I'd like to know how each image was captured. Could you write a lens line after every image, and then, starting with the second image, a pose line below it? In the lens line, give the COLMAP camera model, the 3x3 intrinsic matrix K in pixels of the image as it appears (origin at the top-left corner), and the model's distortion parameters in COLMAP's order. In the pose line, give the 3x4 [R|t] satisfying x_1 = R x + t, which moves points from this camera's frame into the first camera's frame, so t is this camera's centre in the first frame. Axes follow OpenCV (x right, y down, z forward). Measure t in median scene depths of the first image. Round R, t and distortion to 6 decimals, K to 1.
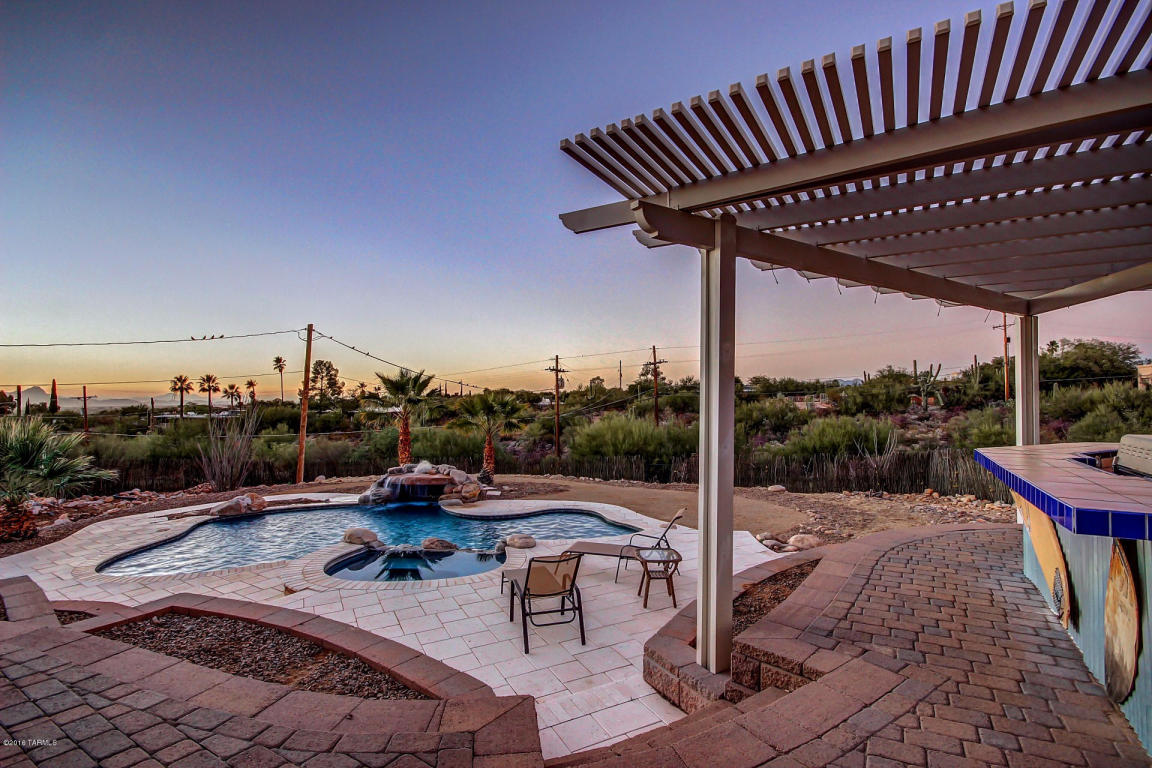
lens RADIAL K [[530.6, 0, 578.5], [0, 530.6, 389.6], [0, 0, 1]] dist [-0.003360, -0.000678]
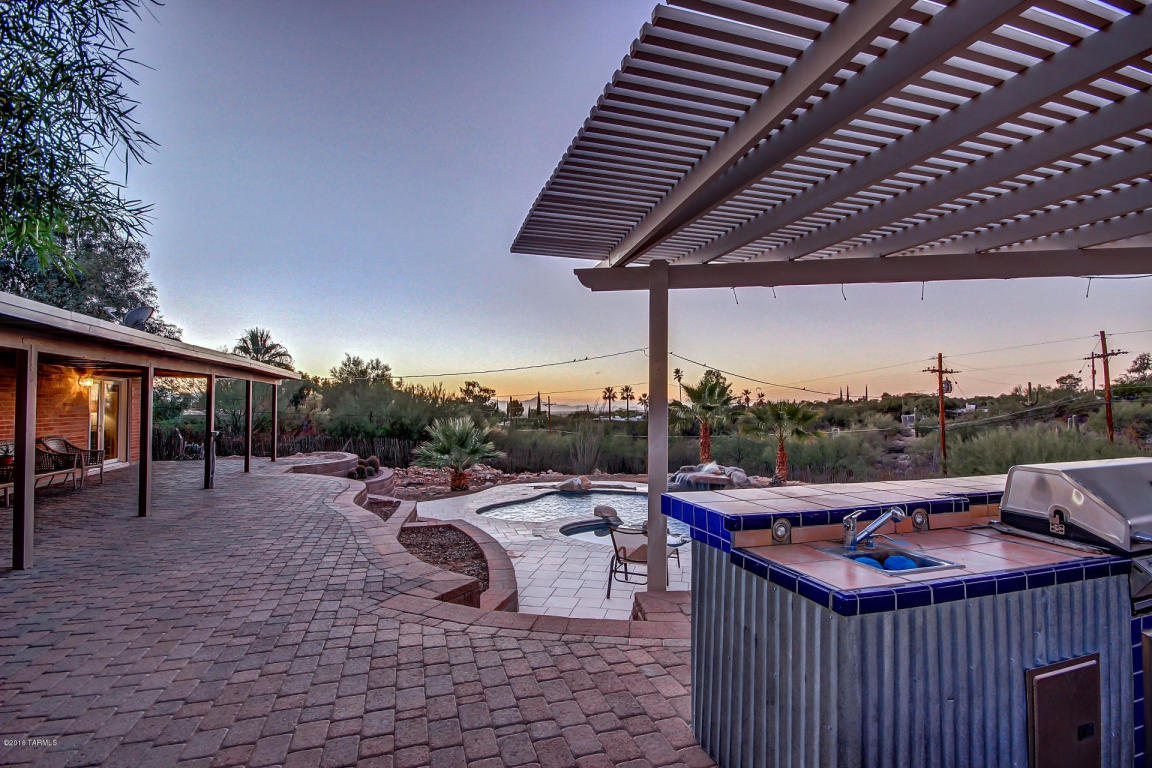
lens RADIAL K [[533.1, 0, 578.8], [0, 533.1, 390.4], [0, 0, 1]] dist [-0.001075, -0.000087]
pose [[0.752072, -0.018867, -0.658811, 0.083107], [0.012204, 0.999817, -0.014701, -0.000543], [0.658968, 0.003016, 0.752165, -0.006023]]
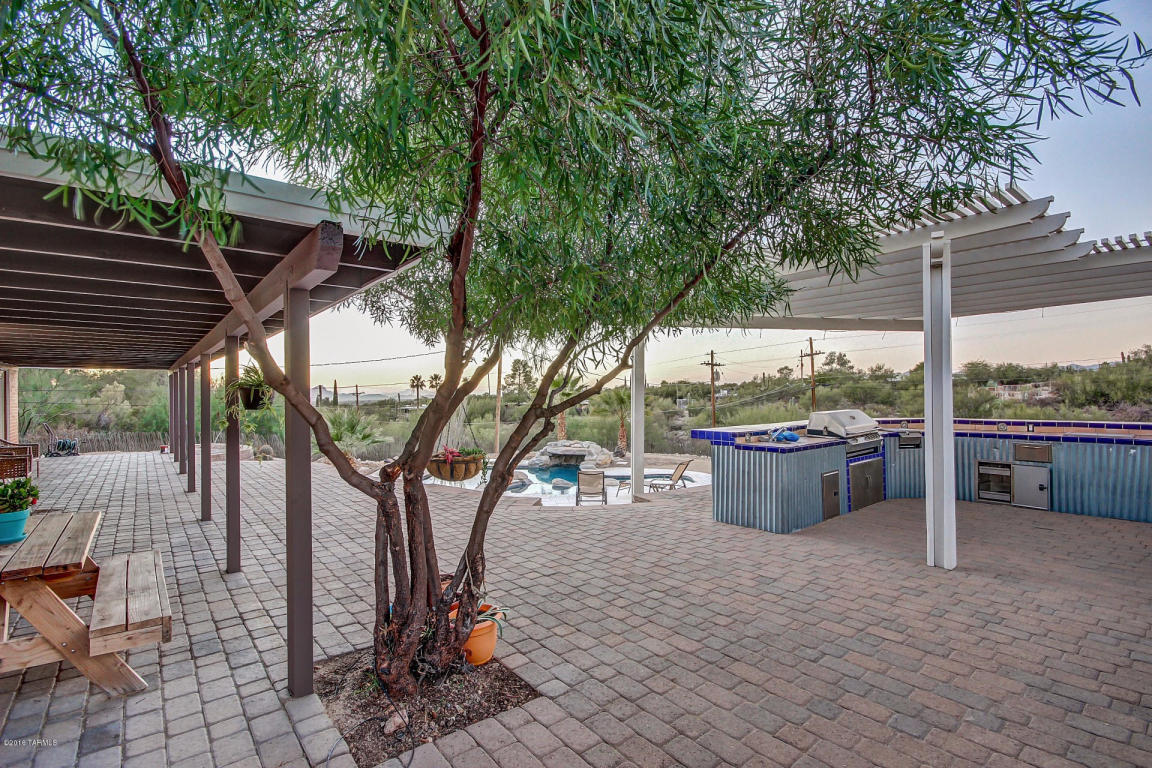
lens RADIAL K [[530.6, 0, 578.5], [0, 530.6, 389.6], [0, 0, 1]] dist [-0.003360, -0.000678]
pose [[0.940525, -0.011826, -0.339520, 0.068625], [0.016881, 0.999786, 0.011940, -0.002489], [0.339306, -0.016961, 0.940523, -0.103099]]
